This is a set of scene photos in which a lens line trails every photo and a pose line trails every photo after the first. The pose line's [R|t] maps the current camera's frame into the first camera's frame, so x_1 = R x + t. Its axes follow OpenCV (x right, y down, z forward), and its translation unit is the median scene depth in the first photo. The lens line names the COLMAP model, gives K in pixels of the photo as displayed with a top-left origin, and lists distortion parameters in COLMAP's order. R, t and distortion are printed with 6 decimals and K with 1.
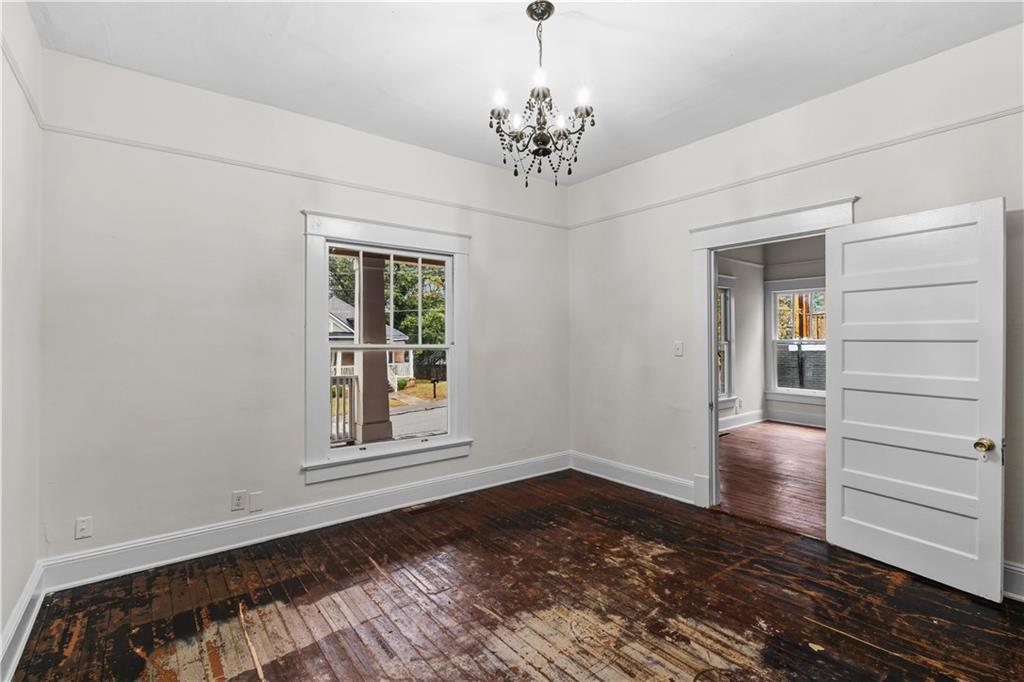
lens RADIAL K [[472.2, 0, 516.9], [0, 472.2, 341.3], [0, 0, 1]] dist [-0.010929, 0.000244]
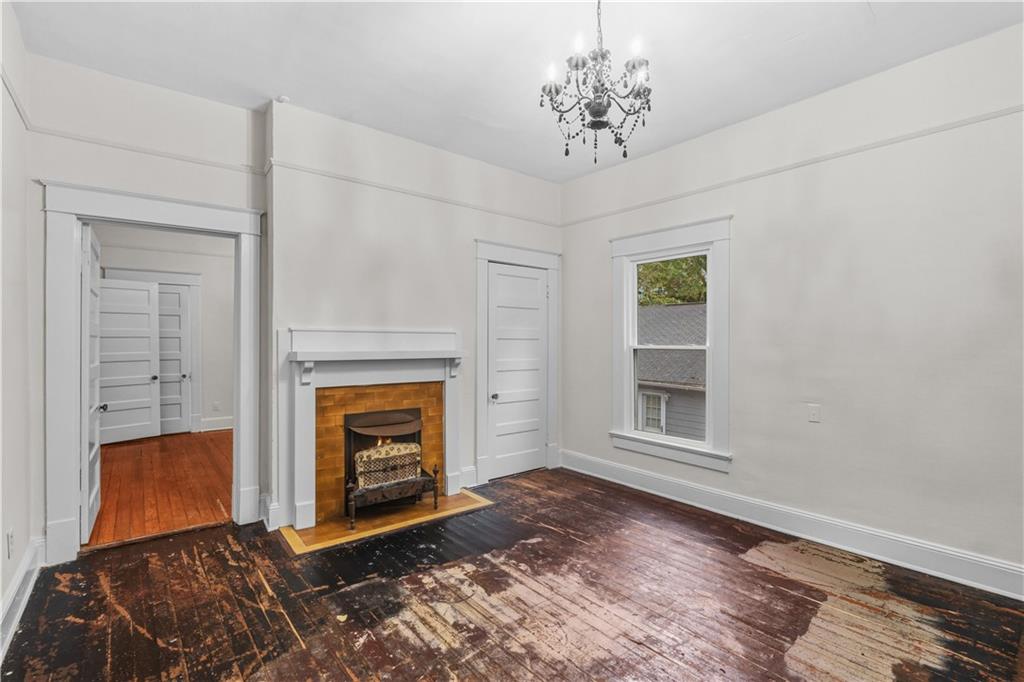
lens RADIAL K [[472.2, 0, 515.1], [0, 472.2, 335.4], [0, 0, 1]] dist [-0.010929, 0.000244]
pose [[-0.999822, 0.003647, -0.018523, 0.242495], [0.004027, 0.999781, -0.020542, 0.018292], [0.018444, -0.020613, -0.999617, 2.024652]]
